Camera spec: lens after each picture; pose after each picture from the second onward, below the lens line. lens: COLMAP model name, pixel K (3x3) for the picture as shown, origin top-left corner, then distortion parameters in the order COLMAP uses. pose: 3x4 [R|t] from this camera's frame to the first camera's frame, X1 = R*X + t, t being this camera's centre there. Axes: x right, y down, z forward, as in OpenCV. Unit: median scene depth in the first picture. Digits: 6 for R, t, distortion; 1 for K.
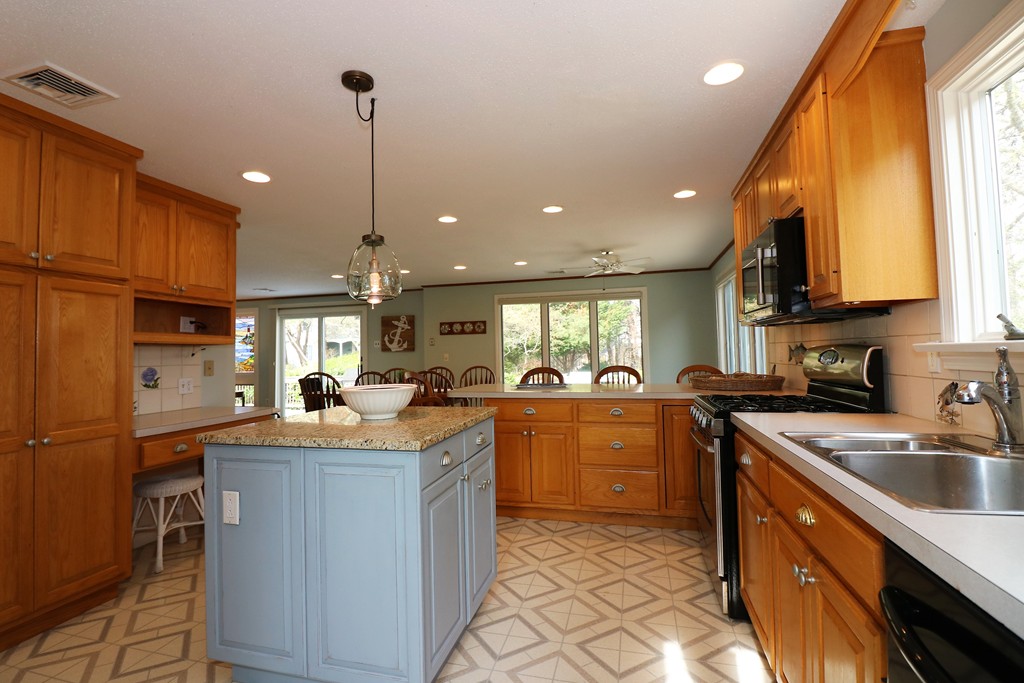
lens RADIAL K [[485.1, 0, 495.3], [0, 485.1, 339.4], [0, 0, 1]] dist [0.003166, -0.008211]
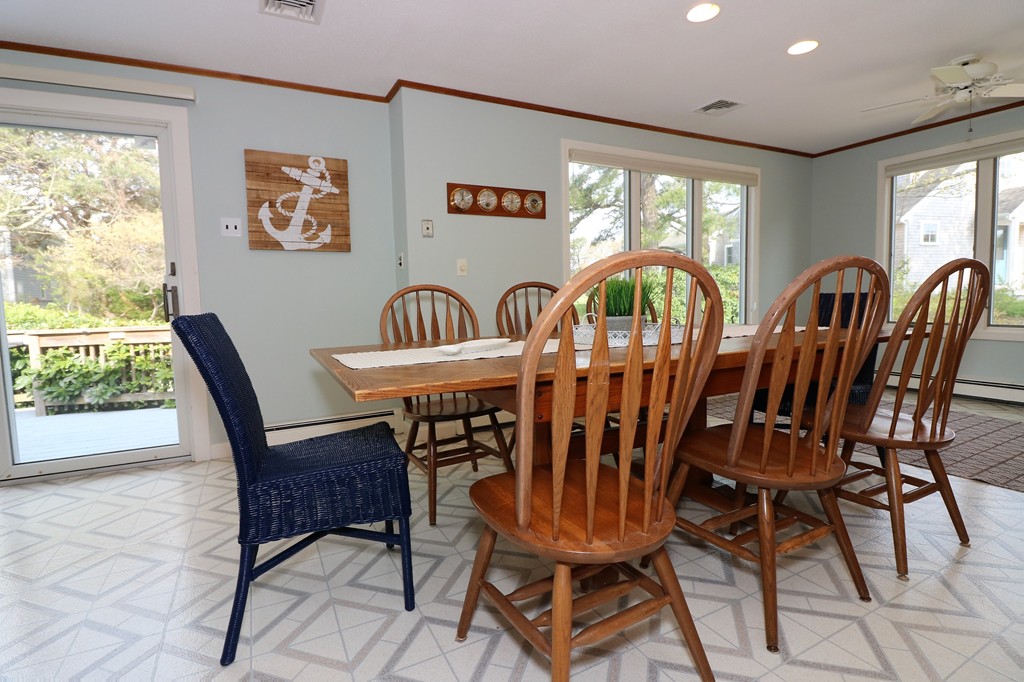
lens RADIAL K [[485.1, 0, 495.3], [0, 485.1, 338.9], [0, 0, 1]] dist [0.003166, -0.008211]
pose [[0.722983, -0.056442, 0.688557, -0.372458], [-0.008823, 0.995822, 0.090893, 0.060281], [-0.690810, -0.071789, 0.719464, 0.636768]]
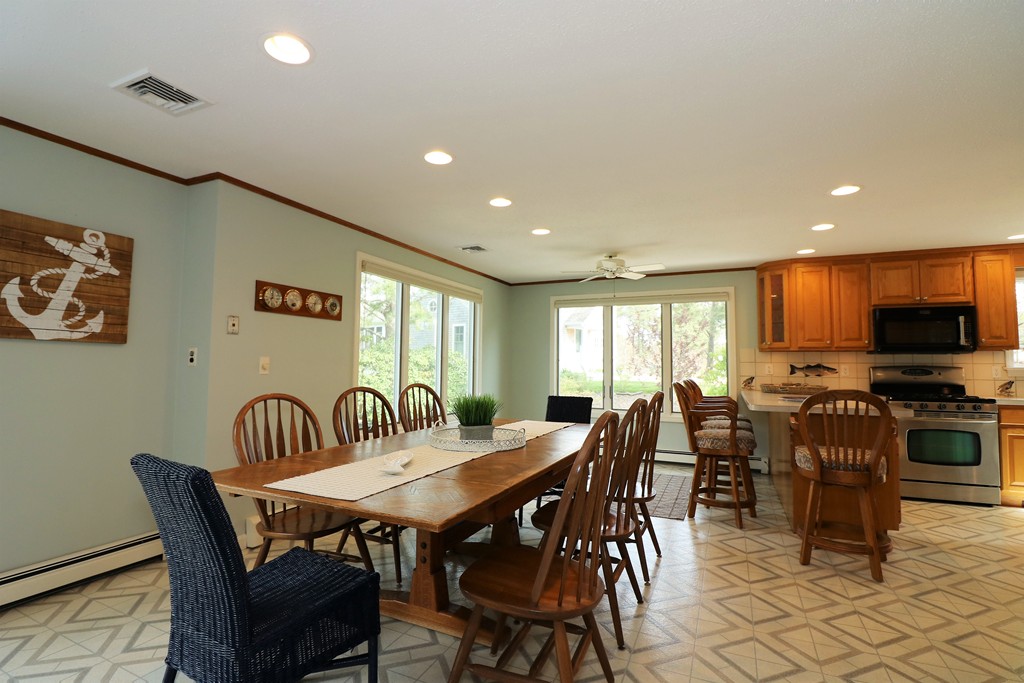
lens RADIAL K [[485.1, 0, 495.3], [0, 485.1, 339.4], [0, 0, 1]] dist [0.003166, -0.008211]
pose [[0.154213, 0.074473, 0.985227, -0.473727], [-0.042095, 0.996745, -0.068755, 0.034472], [-0.987140, -0.030870, 0.156846, 0.710910]]
